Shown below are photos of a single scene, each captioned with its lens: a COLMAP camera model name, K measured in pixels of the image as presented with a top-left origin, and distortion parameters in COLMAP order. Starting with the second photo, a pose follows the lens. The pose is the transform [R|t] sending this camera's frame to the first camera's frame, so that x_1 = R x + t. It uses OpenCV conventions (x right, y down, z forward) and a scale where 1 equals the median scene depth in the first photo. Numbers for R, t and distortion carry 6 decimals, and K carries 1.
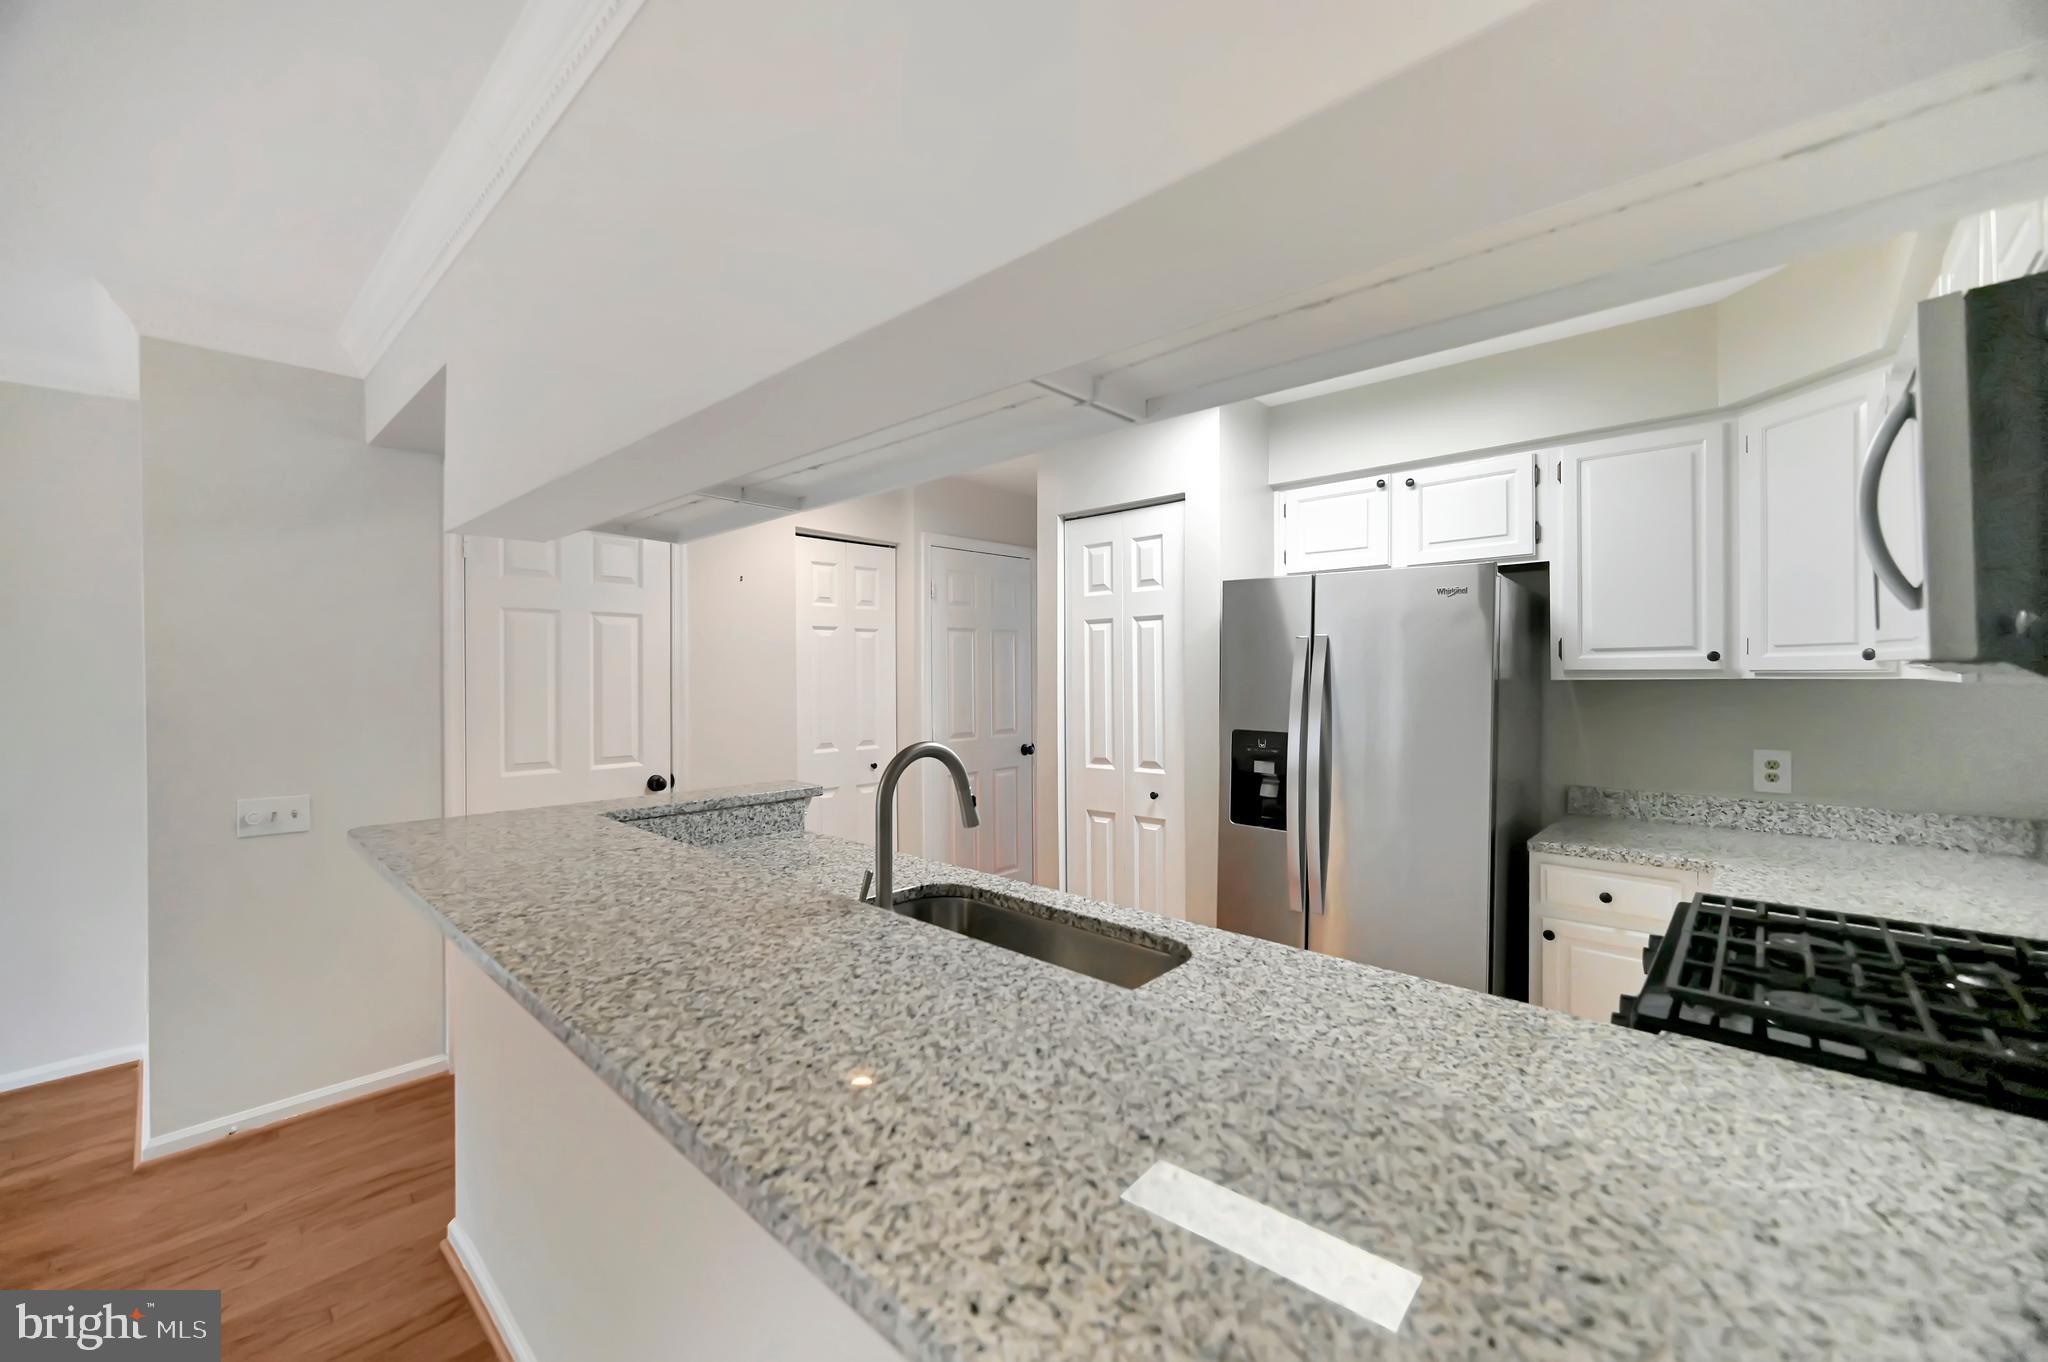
lens RADIAL K [[816.5, 0, 1022.6], [0, 816.5, 674.5], [0, 0, 1]] dist [0.002559, -0.001708]
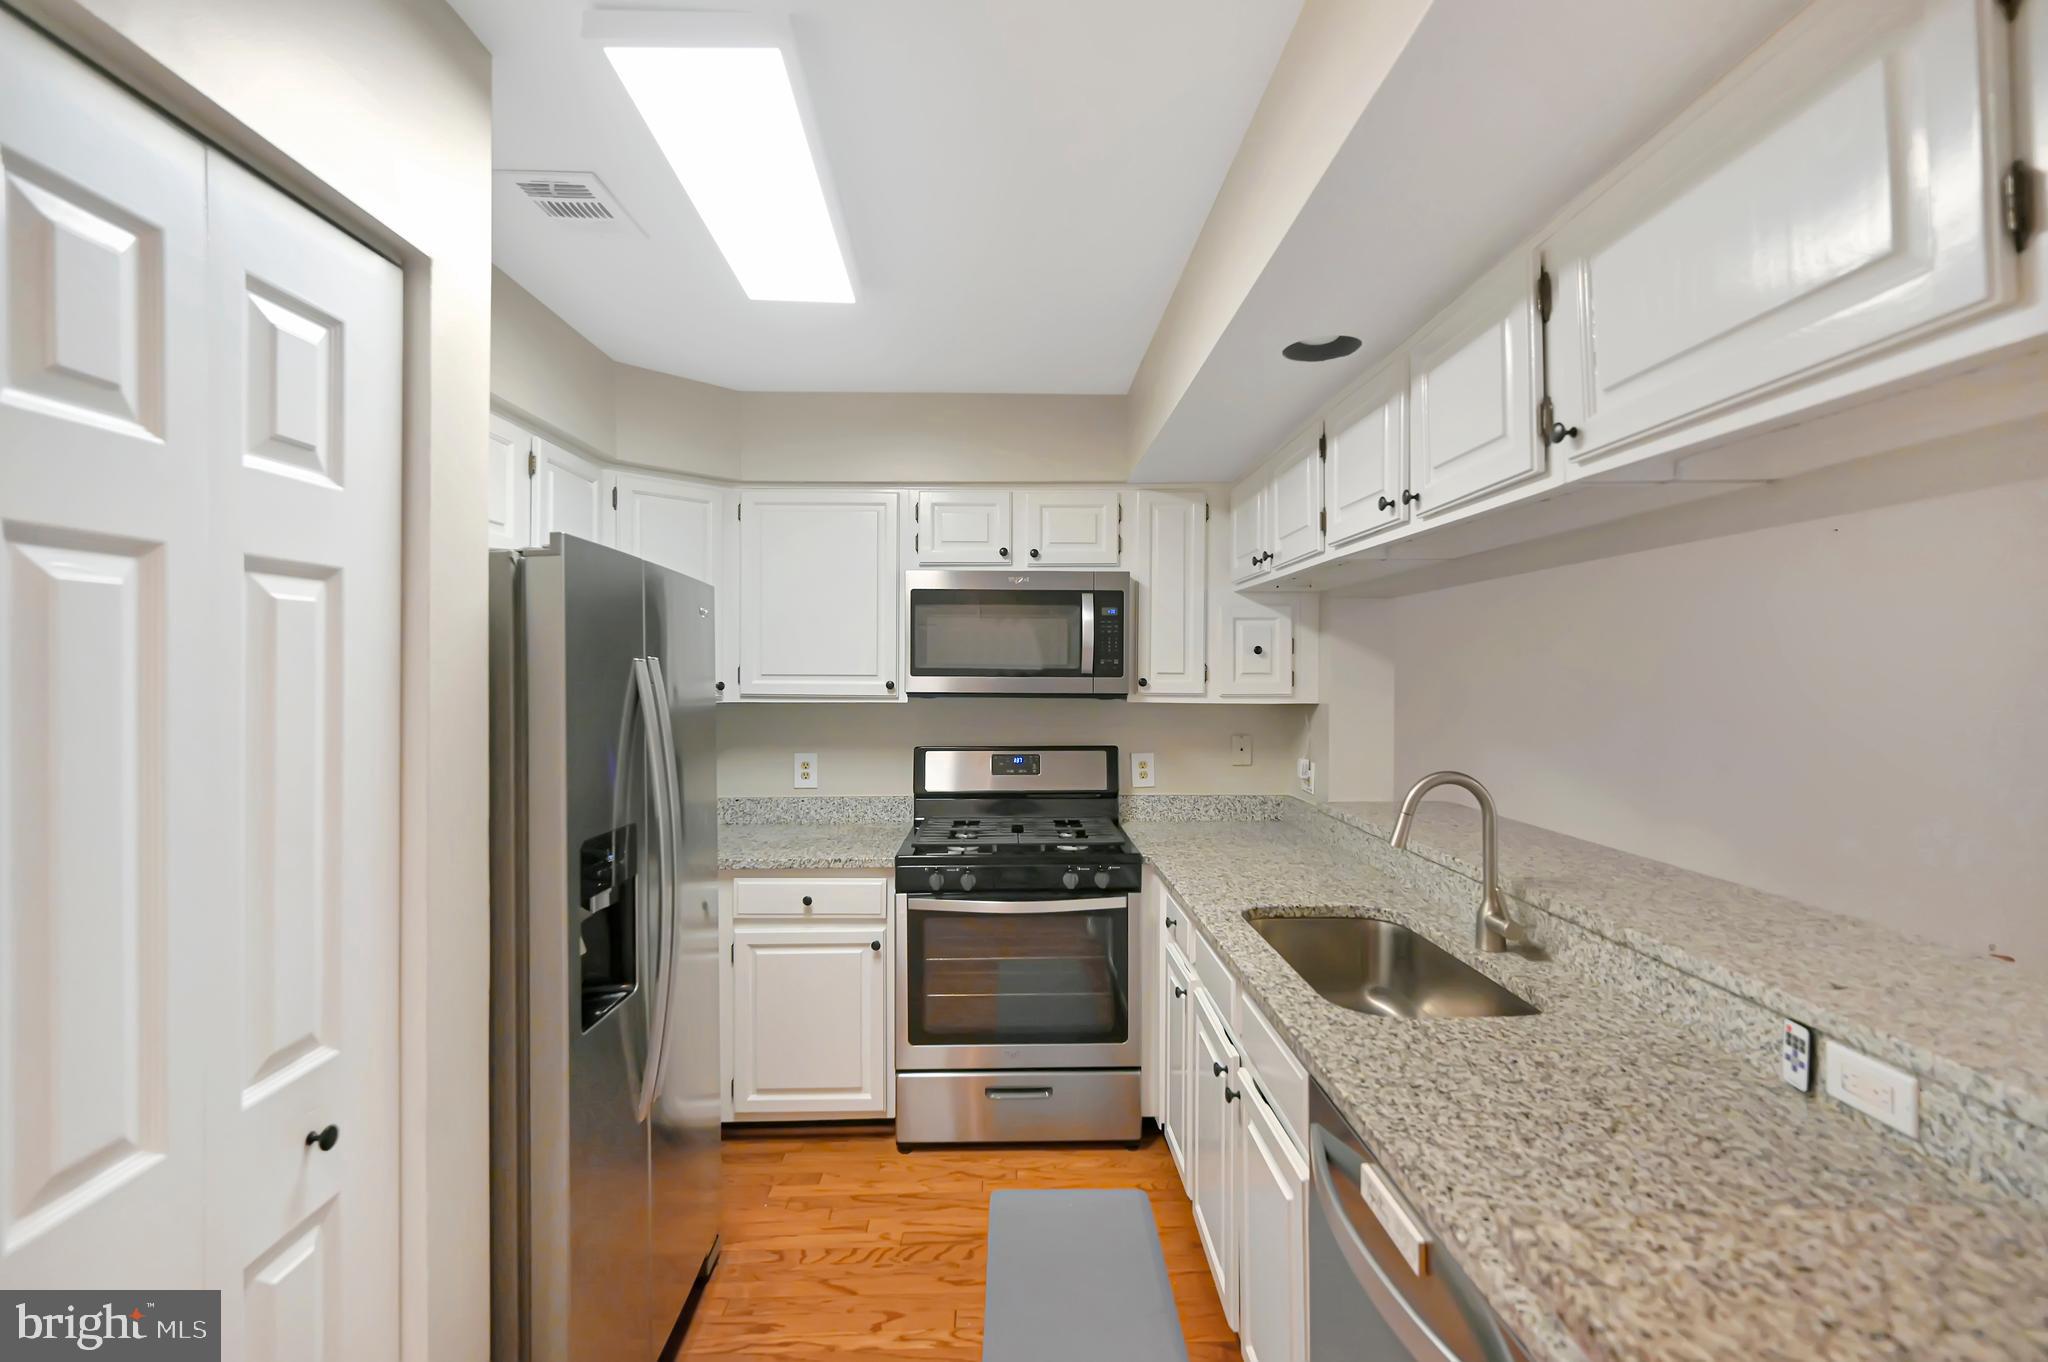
lens RADIAL K [[896.4, 0, 1023.3], [0, 896.4, 668.1], [0, 0, 1]] dist [0.003660, 0.000046]
pose [[-0.702000, 0.005162, 0.712158, -0.312097], [0.005099, 0.999985, -0.002222, -0.034793], [-0.712159, 0.002071, -0.702016, 1.189442]]
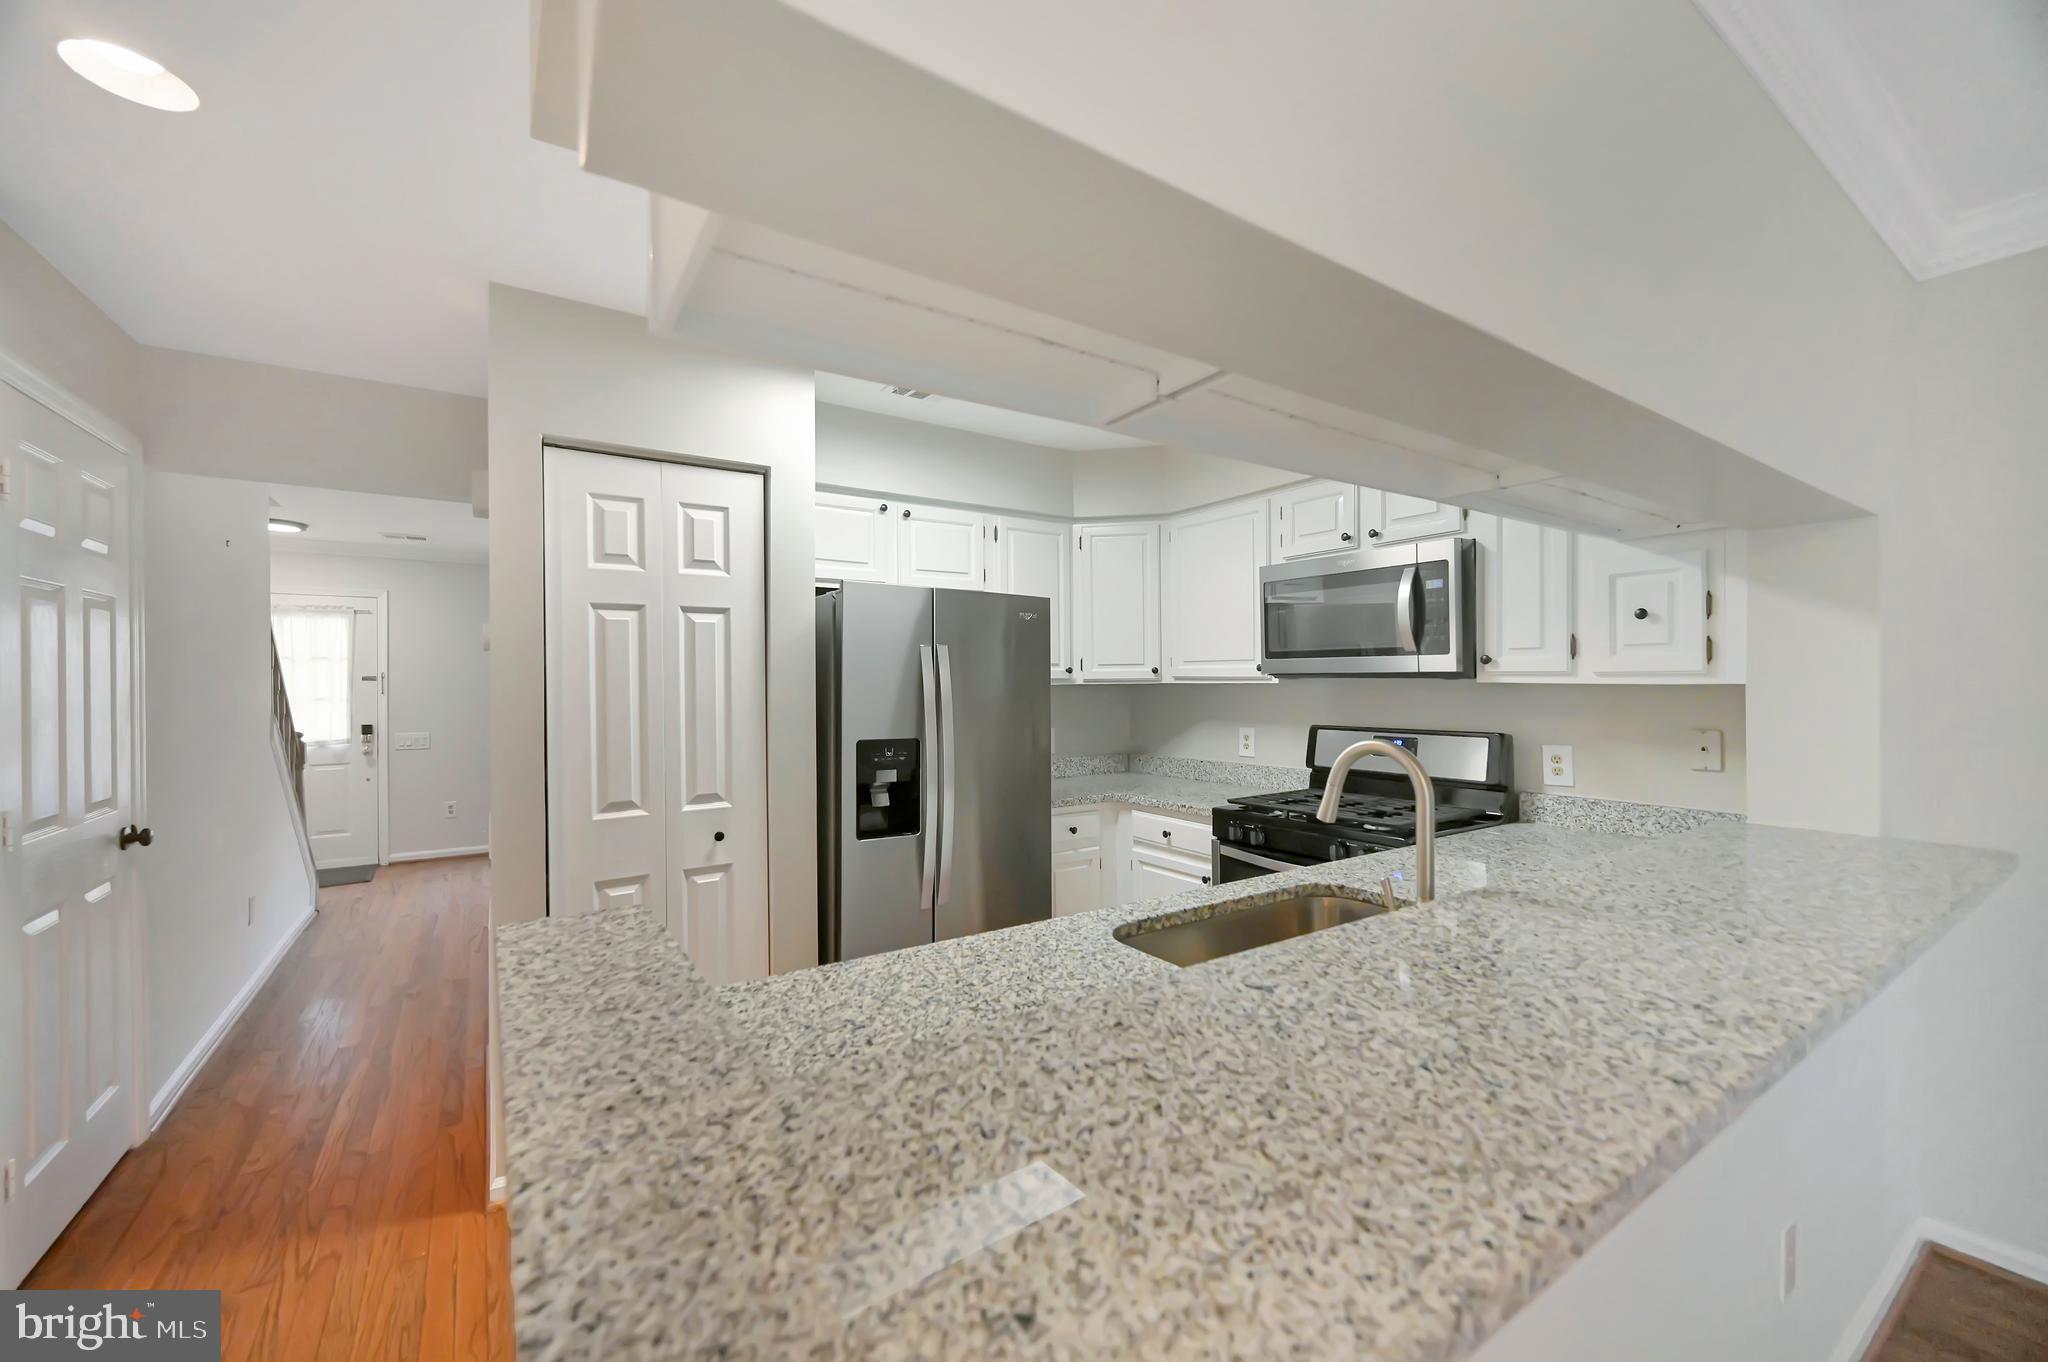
lens RADIAL K [[816.5, 0, 1026.0], [0, 816.5, 686.6], [0, 0, 1]] dist [0.002559, -0.001708]
pose [[0.227480, -0.001696, 0.973781, -0.611928], [0.007304, 0.999973, 0.000035, 0.006486], [-0.973755, 0.007104, 0.227486, 0.599579]]
